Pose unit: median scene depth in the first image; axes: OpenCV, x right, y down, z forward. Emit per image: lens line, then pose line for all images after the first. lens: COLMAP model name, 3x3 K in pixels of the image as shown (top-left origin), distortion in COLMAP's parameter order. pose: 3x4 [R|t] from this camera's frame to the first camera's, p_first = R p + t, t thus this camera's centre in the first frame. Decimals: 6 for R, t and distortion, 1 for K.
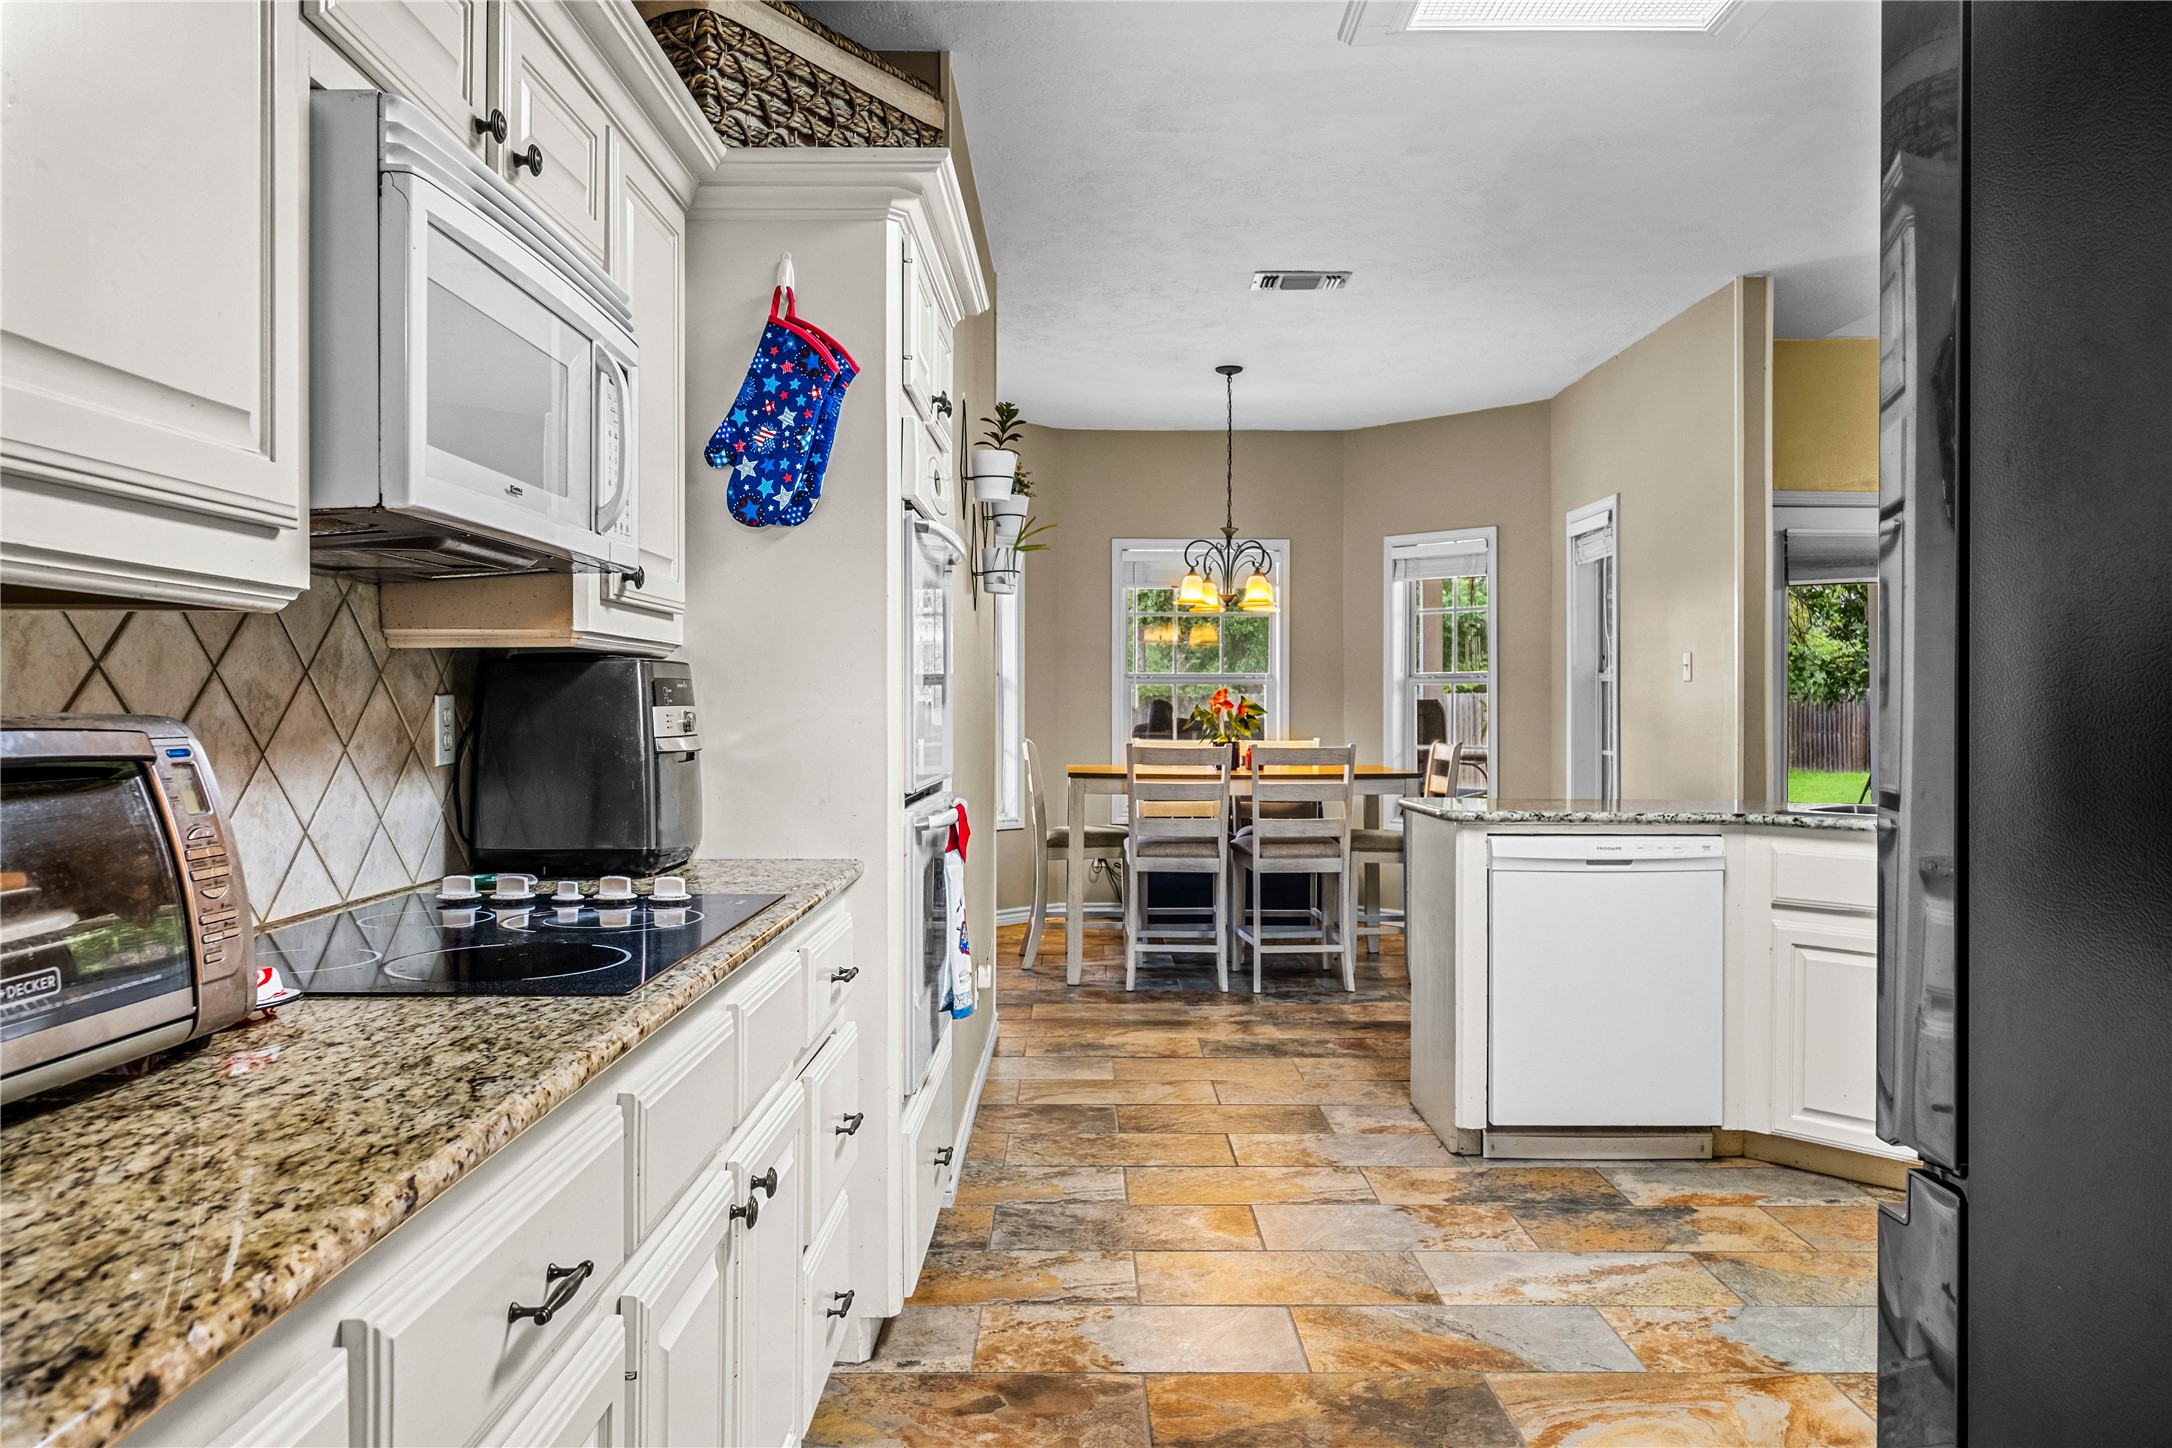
lens RADIAL K [[1499.7, 0, 1086.3], [0, 1499.7, 713.0], [0, 0, 1]] dist [0.002007, 0.000122]
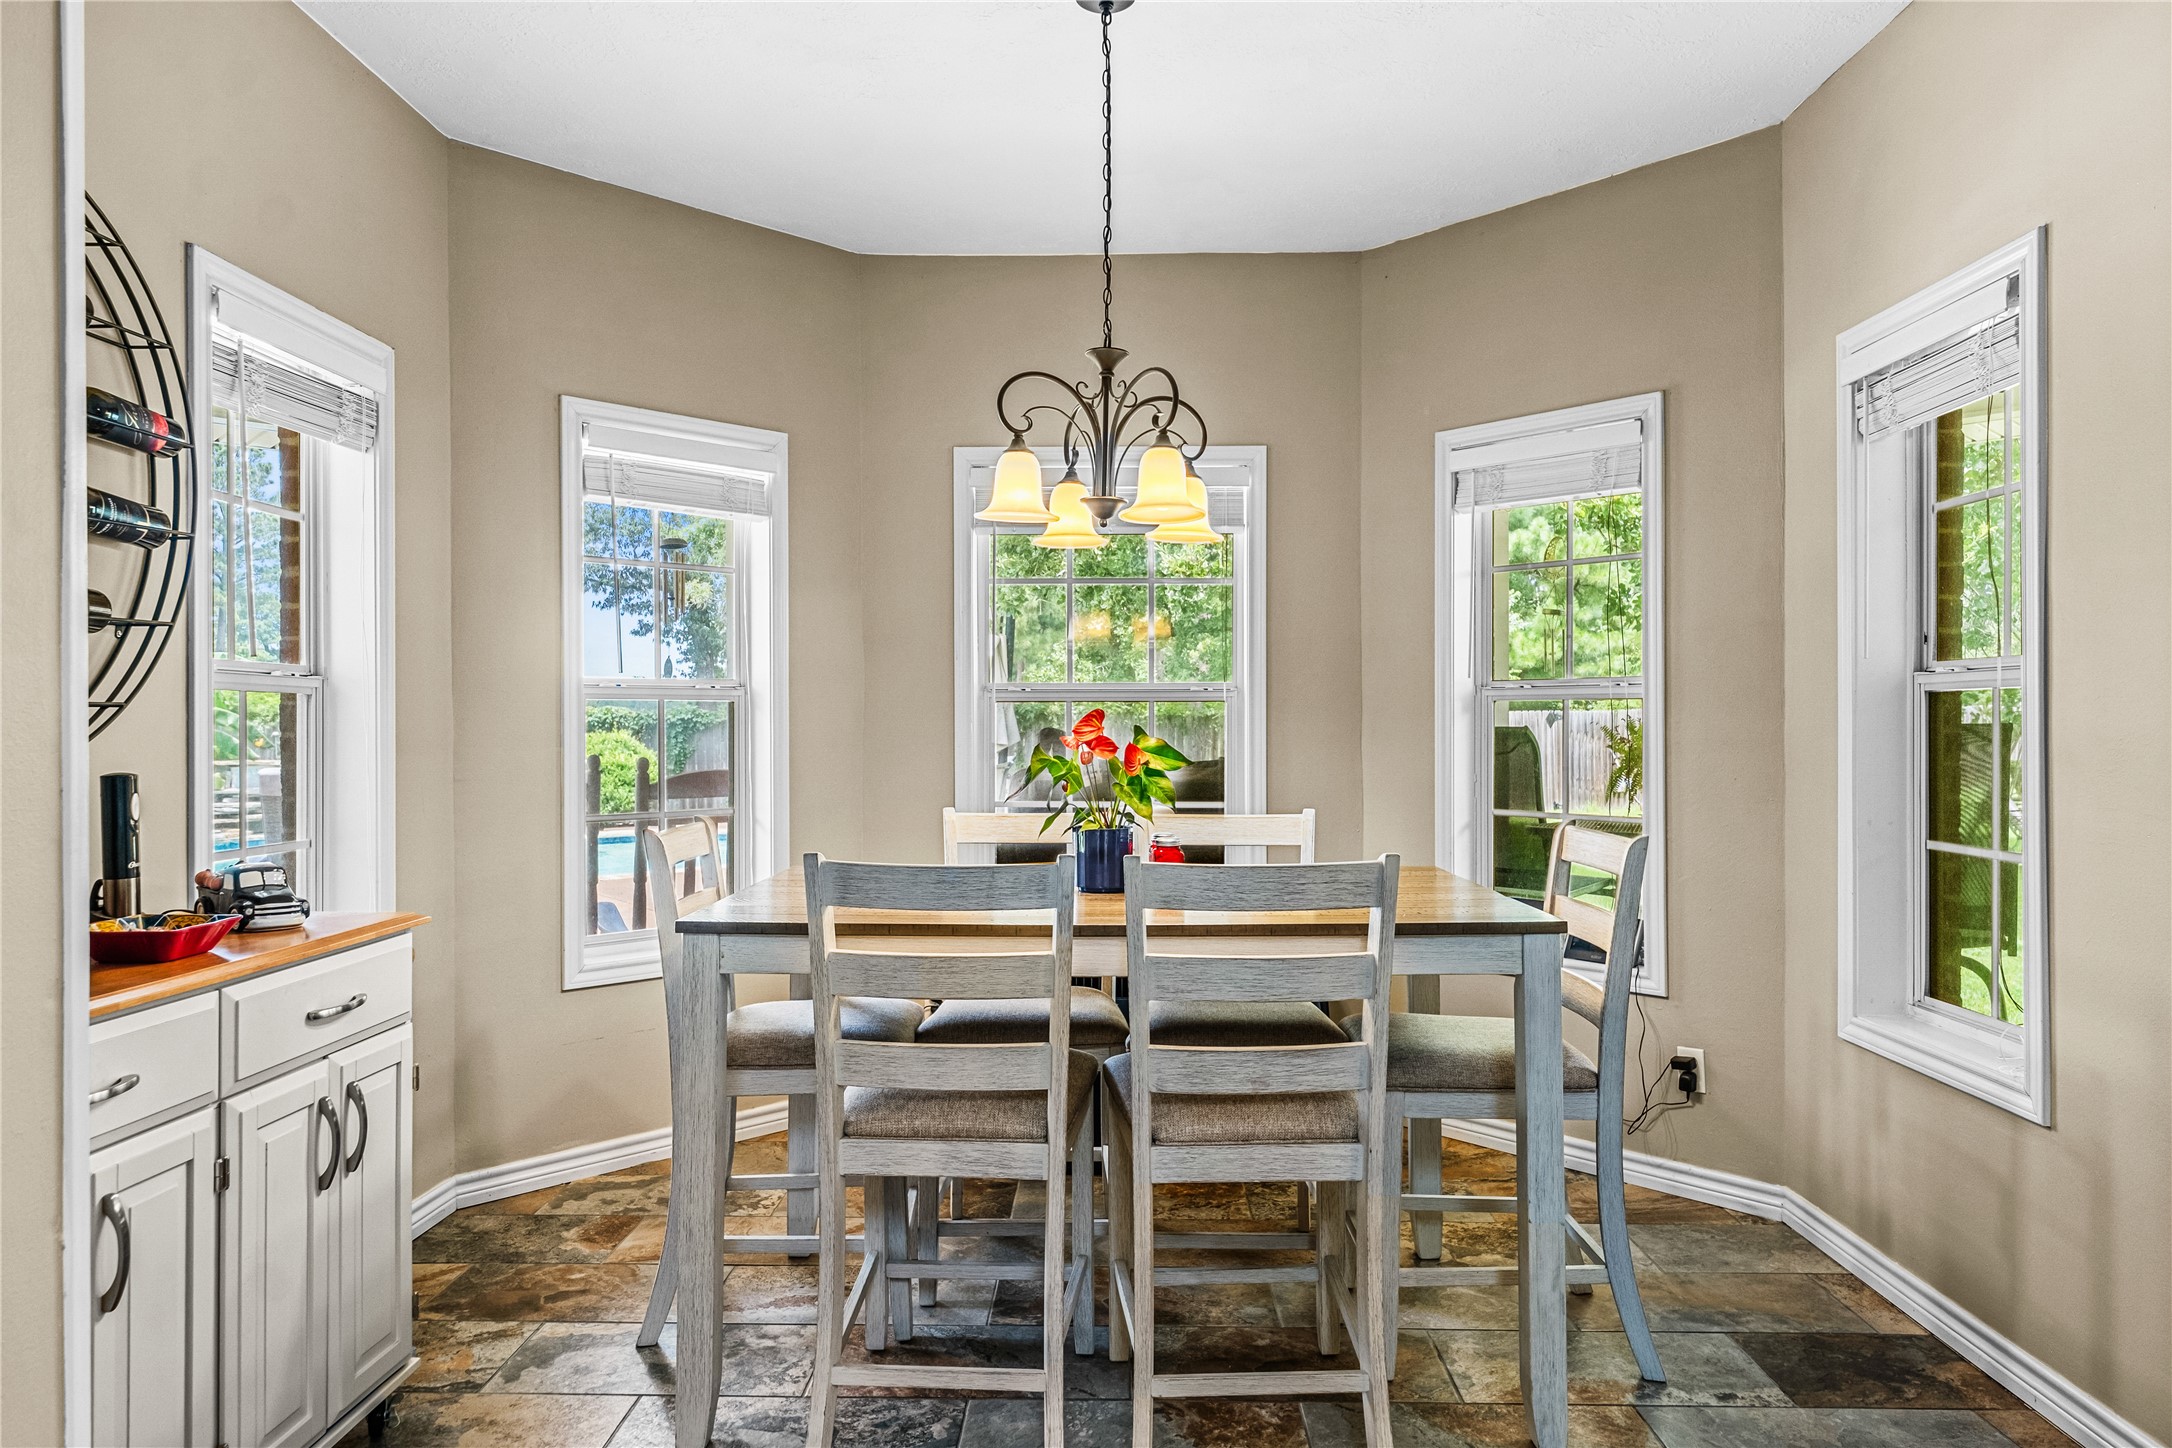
lens RADIAL K [[1317.8, 0, 1087.2], [0, 1317.8, 727.2], [0, 0, 1]] dist [-0.003950, -0.000179]
pose [[0.999471, -0.002324, -0.032439, 0.103706], [0.002178, 0.999987, -0.004513, -0.009272], [0.032449, 0.004440, 0.999464, 0.618148]]
